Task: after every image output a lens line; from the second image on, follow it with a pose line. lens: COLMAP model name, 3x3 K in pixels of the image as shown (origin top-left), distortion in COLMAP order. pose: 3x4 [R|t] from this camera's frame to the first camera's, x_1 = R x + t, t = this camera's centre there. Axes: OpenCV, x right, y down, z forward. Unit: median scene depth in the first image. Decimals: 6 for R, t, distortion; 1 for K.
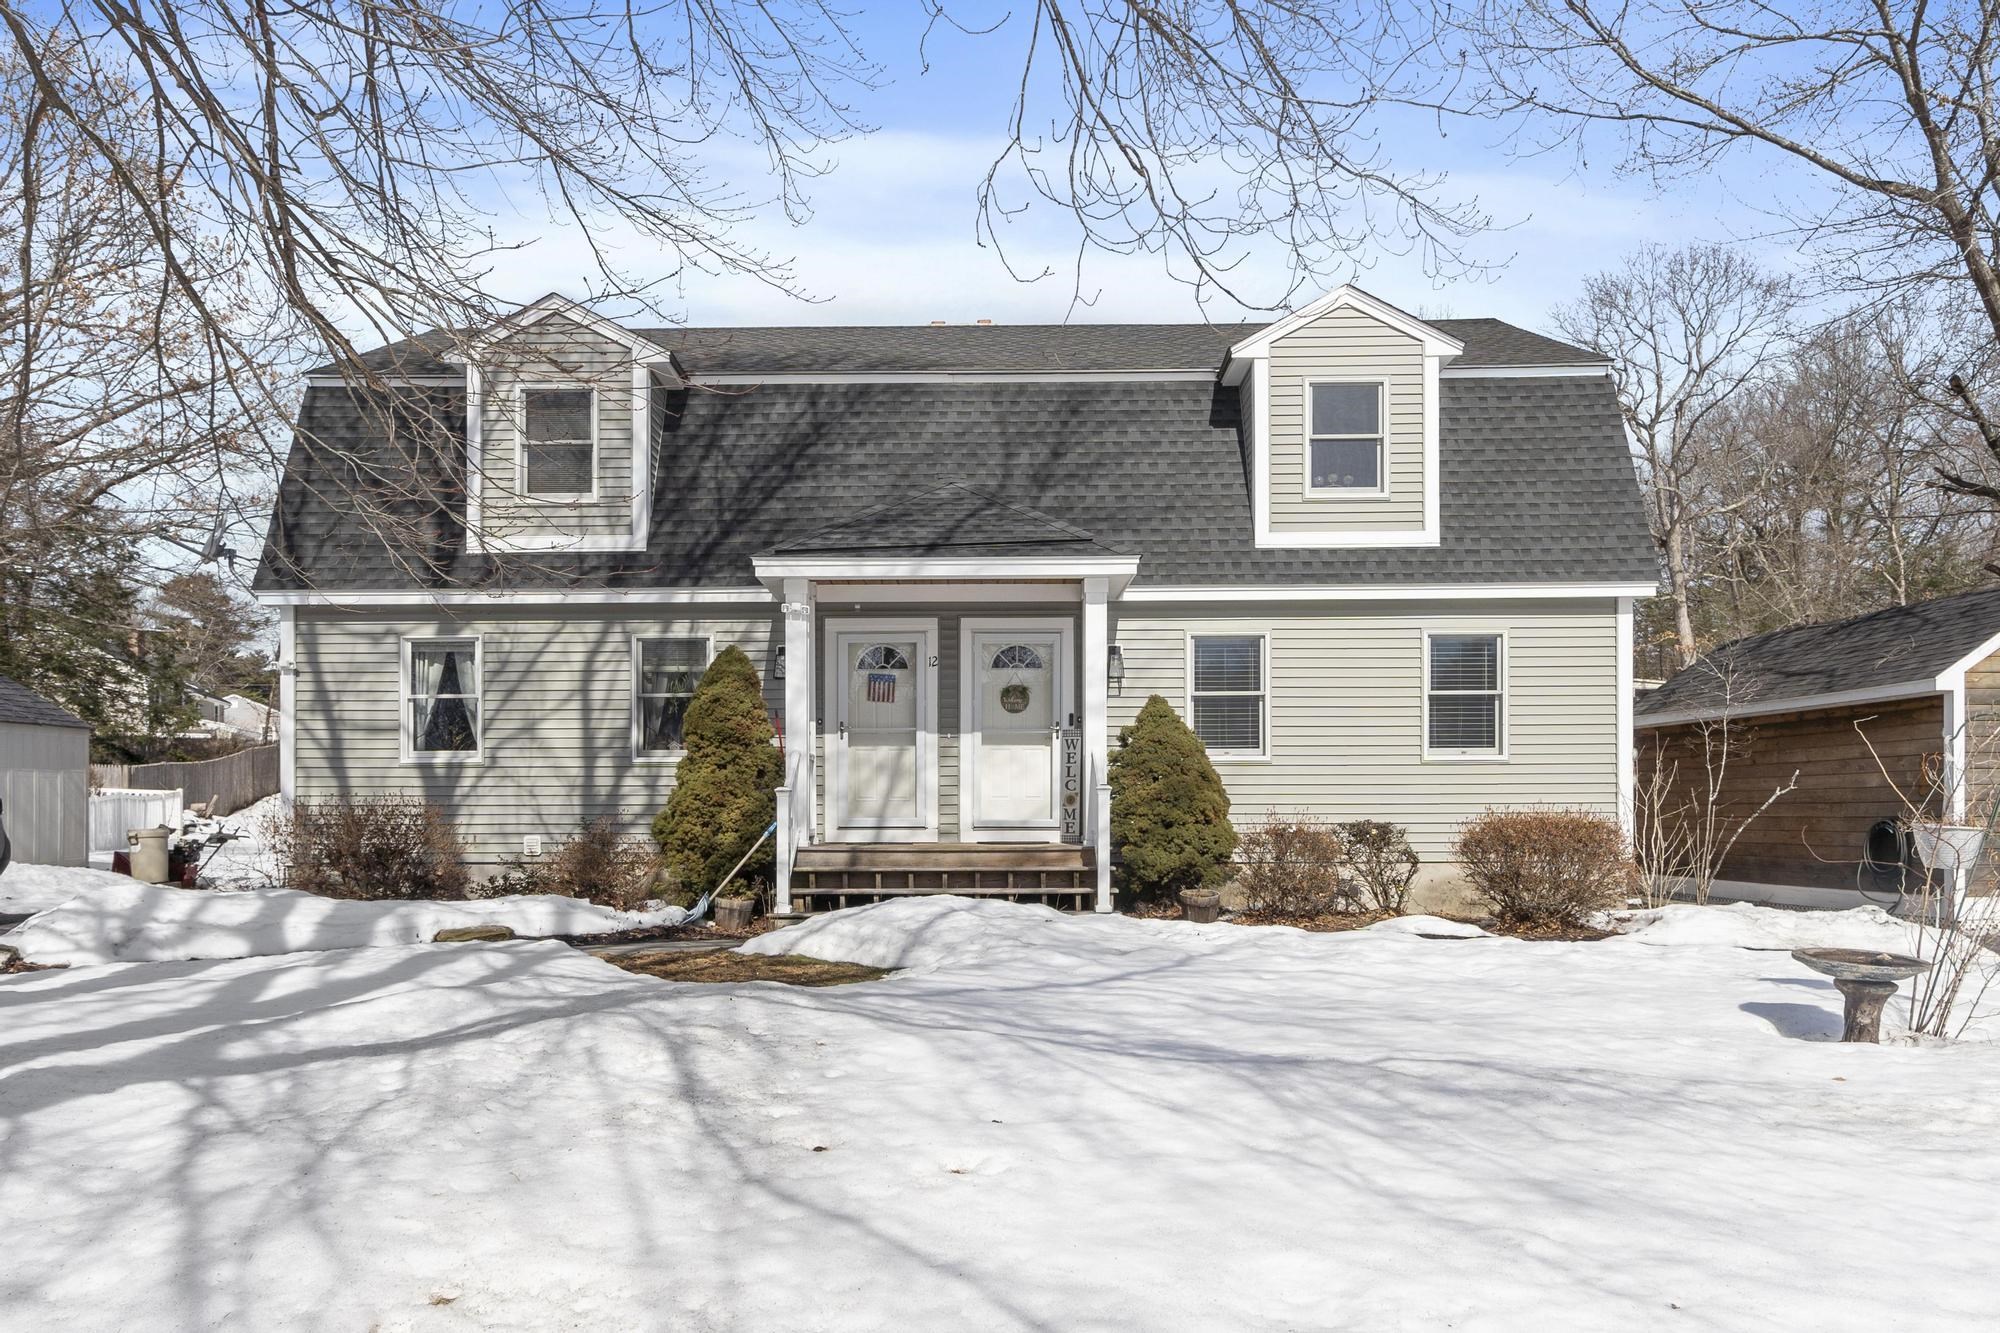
lens RADIAL K [[1268.7, 0, 1000.0], [0, 1268.7, 666.5], [0, 0, 1]] dist [-0.002343, -0.002388]
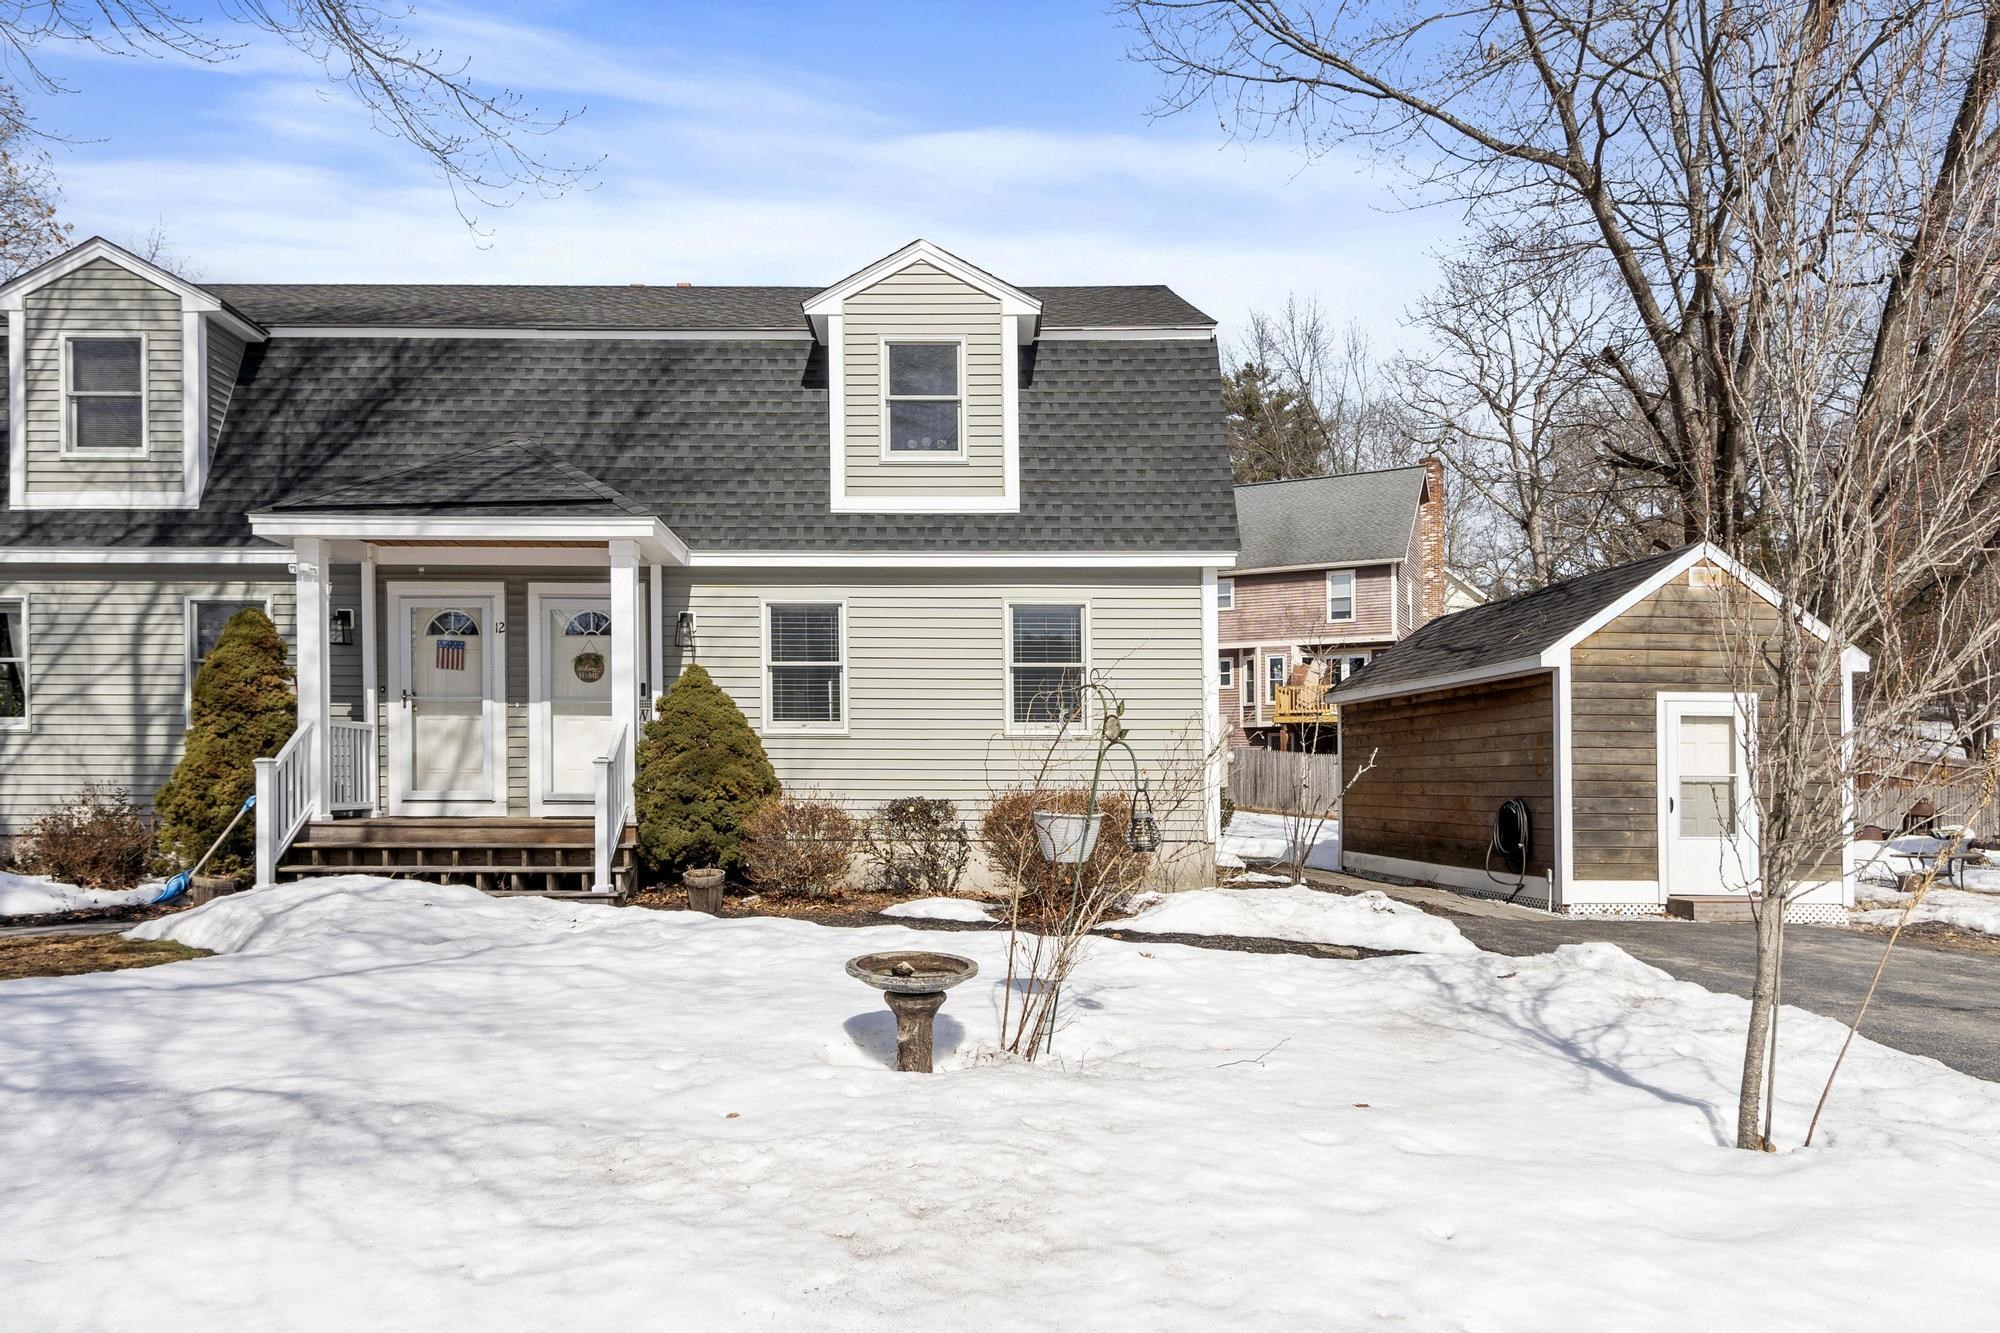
lens RADIAL K [[1226.2, 0, 1000.0], [0, 1226.2, 635.7], [0, 0, 1]] dist [0.004142, -0.001249]
pose [[0.999780, 0.009241, 0.018842, 0.306258], [-0.009146, 0.999945, -0.005089, 0.003467], [-0.018888, 0.004916, 0.999810, 0.066724]]
